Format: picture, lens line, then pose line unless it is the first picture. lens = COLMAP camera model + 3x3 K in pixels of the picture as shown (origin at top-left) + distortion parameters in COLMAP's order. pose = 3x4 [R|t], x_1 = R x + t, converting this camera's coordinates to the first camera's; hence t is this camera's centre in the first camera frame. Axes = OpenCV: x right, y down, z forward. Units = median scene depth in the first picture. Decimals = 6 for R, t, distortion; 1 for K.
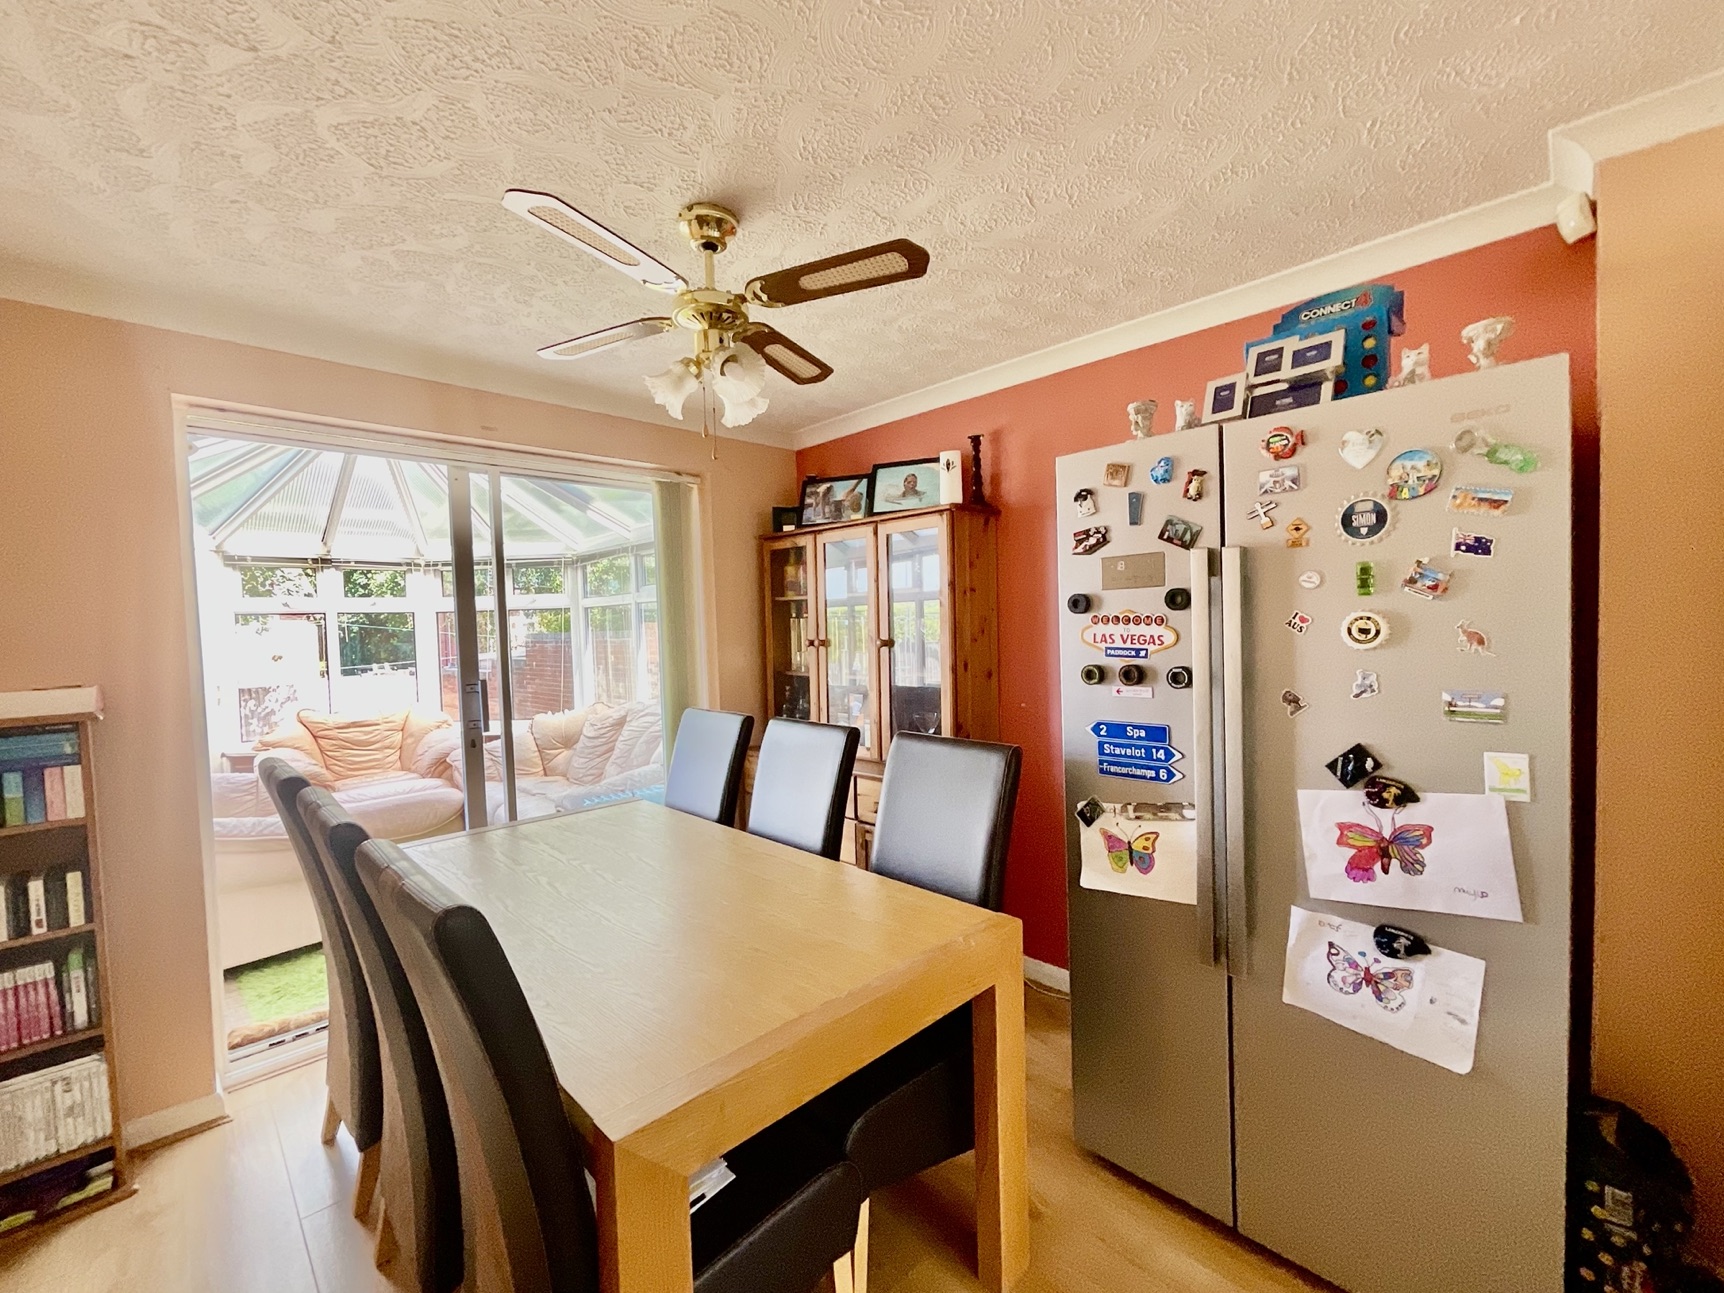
lens RADIAL K [[723.7, 0, 862.0], [0, 723.7, 646.5], [0, 0, 1]] dist [-0.002205, -0.000430]
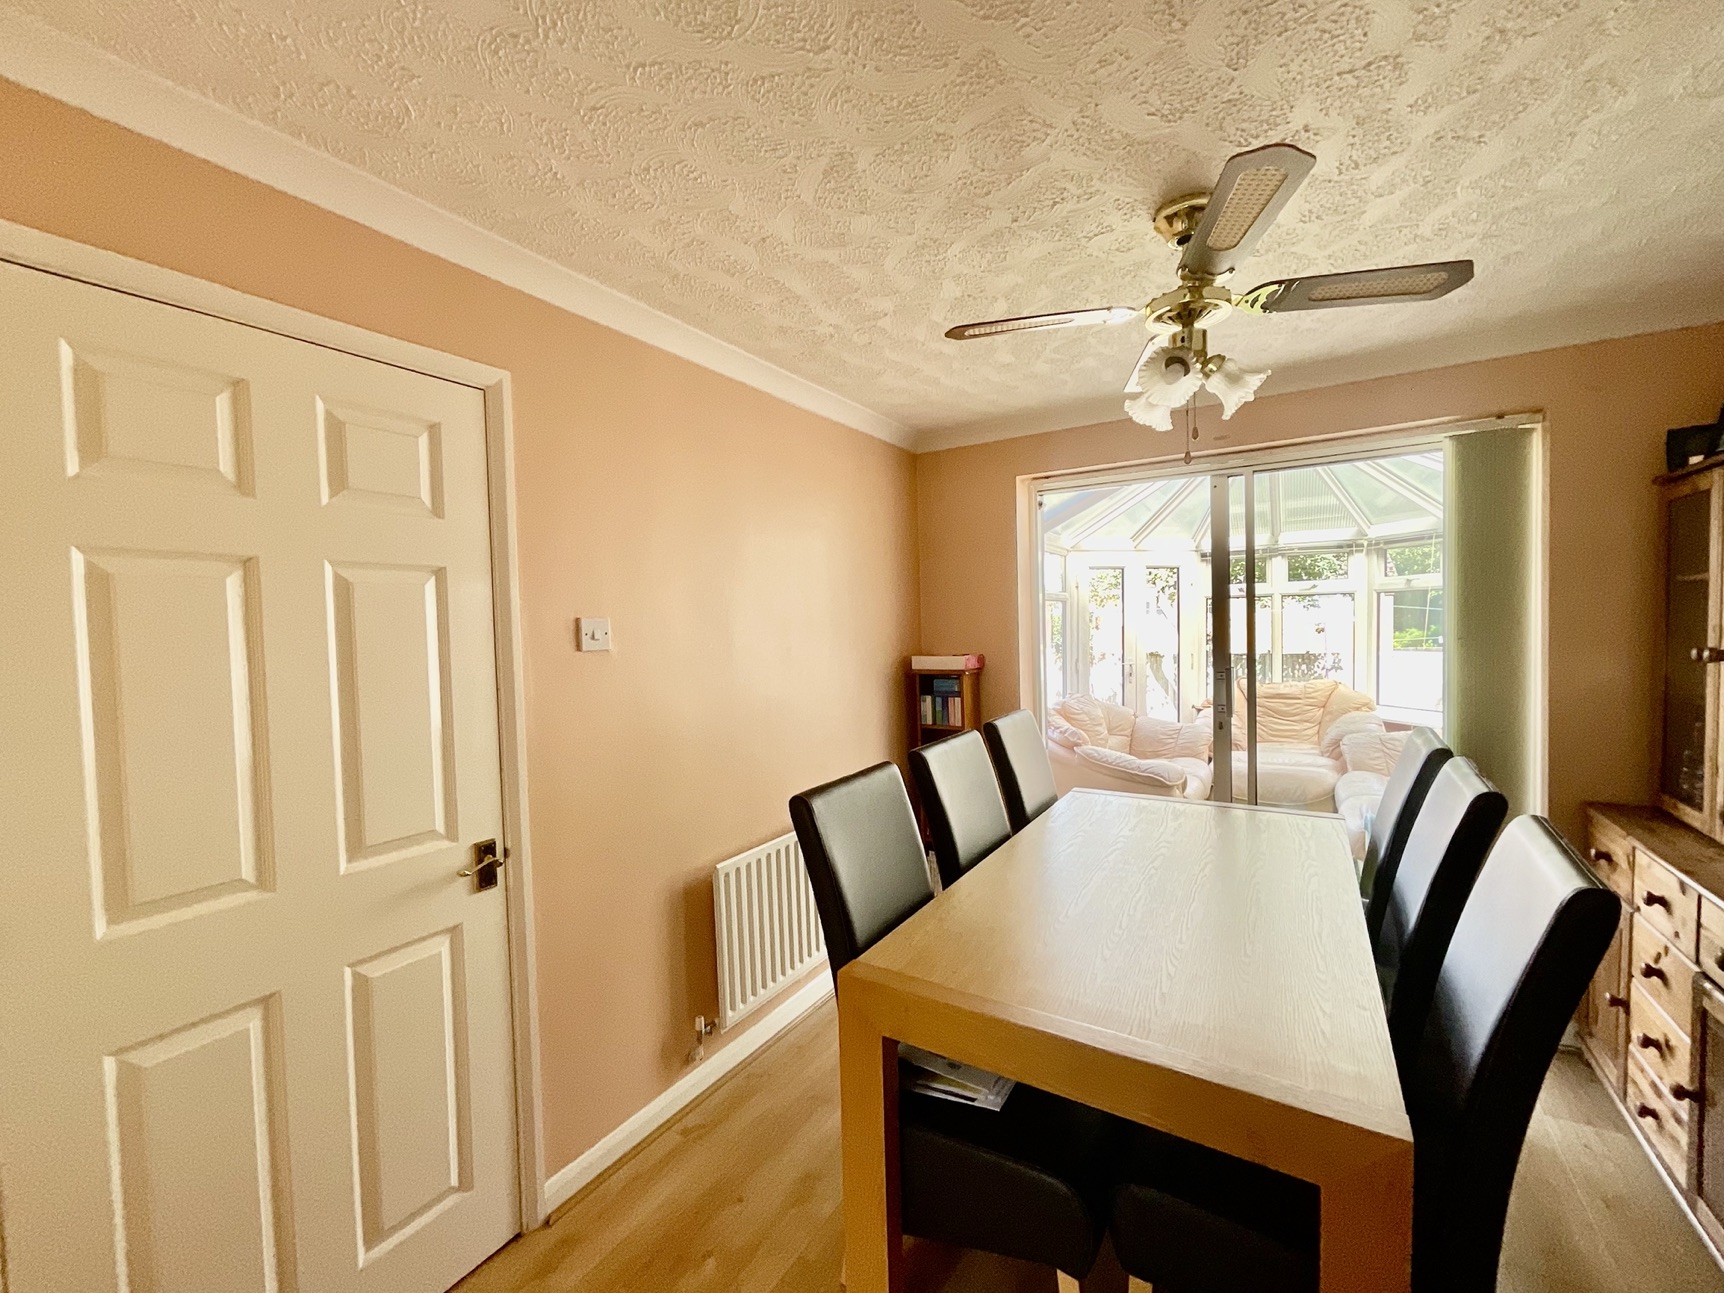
lens RADIAL K [[697.1, 0, 862.0], [0, 697.1, 646.5], [0, 0, 1]] dist [-0.002704, -0.000349]
pose [[0.224855, 0.056580, -0.972748, 0.589416], [-0.011461, 0.998397, 0.055422, -0.062326], [0.974325, -0.001313, 0.225143, 0.365291]]
